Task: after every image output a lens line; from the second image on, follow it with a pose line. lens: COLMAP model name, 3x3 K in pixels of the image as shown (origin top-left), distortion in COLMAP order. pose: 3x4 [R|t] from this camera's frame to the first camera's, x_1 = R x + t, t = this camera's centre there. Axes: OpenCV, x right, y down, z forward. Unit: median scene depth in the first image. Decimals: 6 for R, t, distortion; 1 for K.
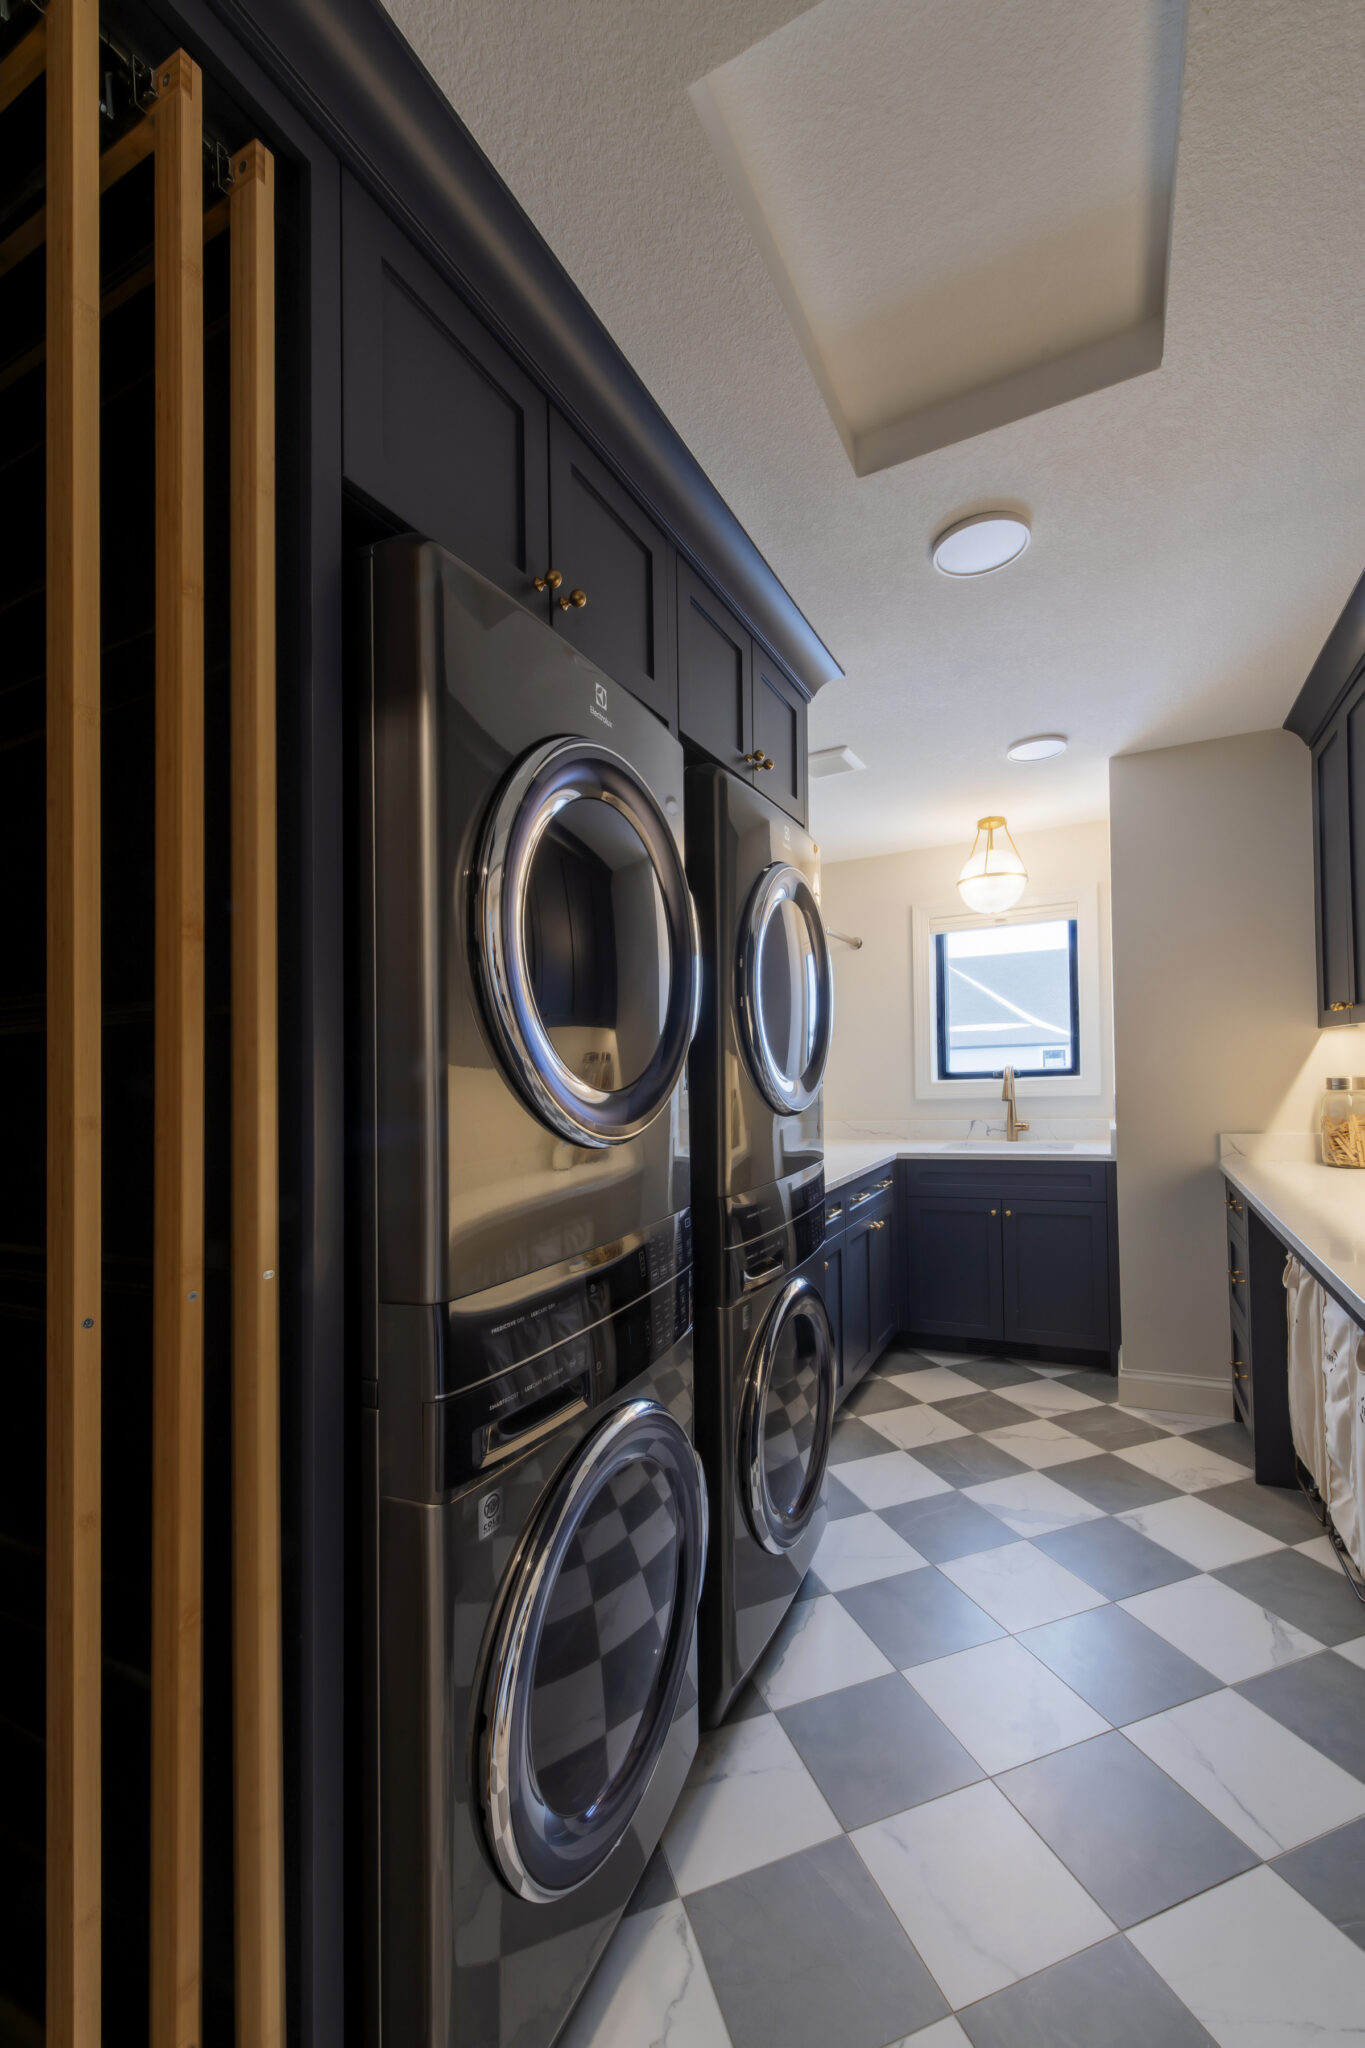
lens RADIAL K [[855.9, 0, 653.3], [0, 855.9, 1065.7], [0, 0, 1]] dist [0.000976, -0.000018]
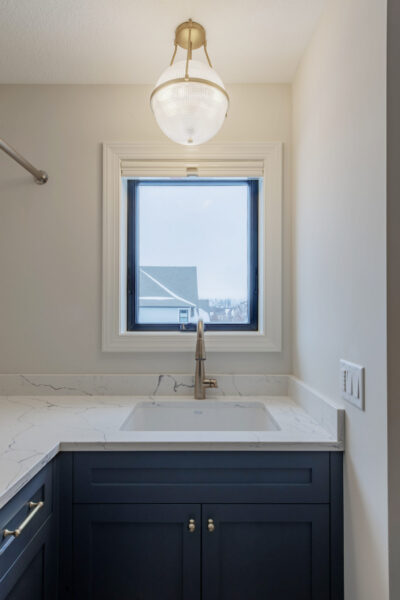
lens RADIAL K [[380.9, 0, 200.0], [0, 380.9, 300.0], [0, 0, 1]] dist [0.023649, -0.001095]
pose [[0.882470, 0.036702, 0.468935, 0.229400], [-0.017960, 0.998853, -0.044379, -0.001405], [-0.470026, 0.030741, 0.882117, 0.657746]]
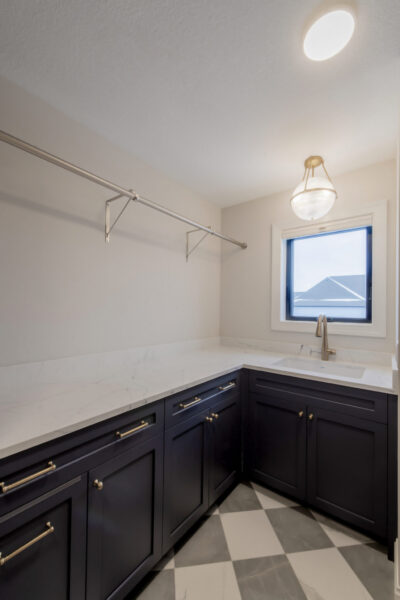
lens RADIAL K [[248.6, 0, 189.6], [0, 248.6, 303.1], [0, 0, 1]] dist [0.000134, -0.000247]
pose [[0.979414, 0.034738, -0.198852, 0.267707], [-0.038763, 0.999114, -0.016380, -0.003864], [0.198106, 0.023751, 0.979893, 0.499978]]
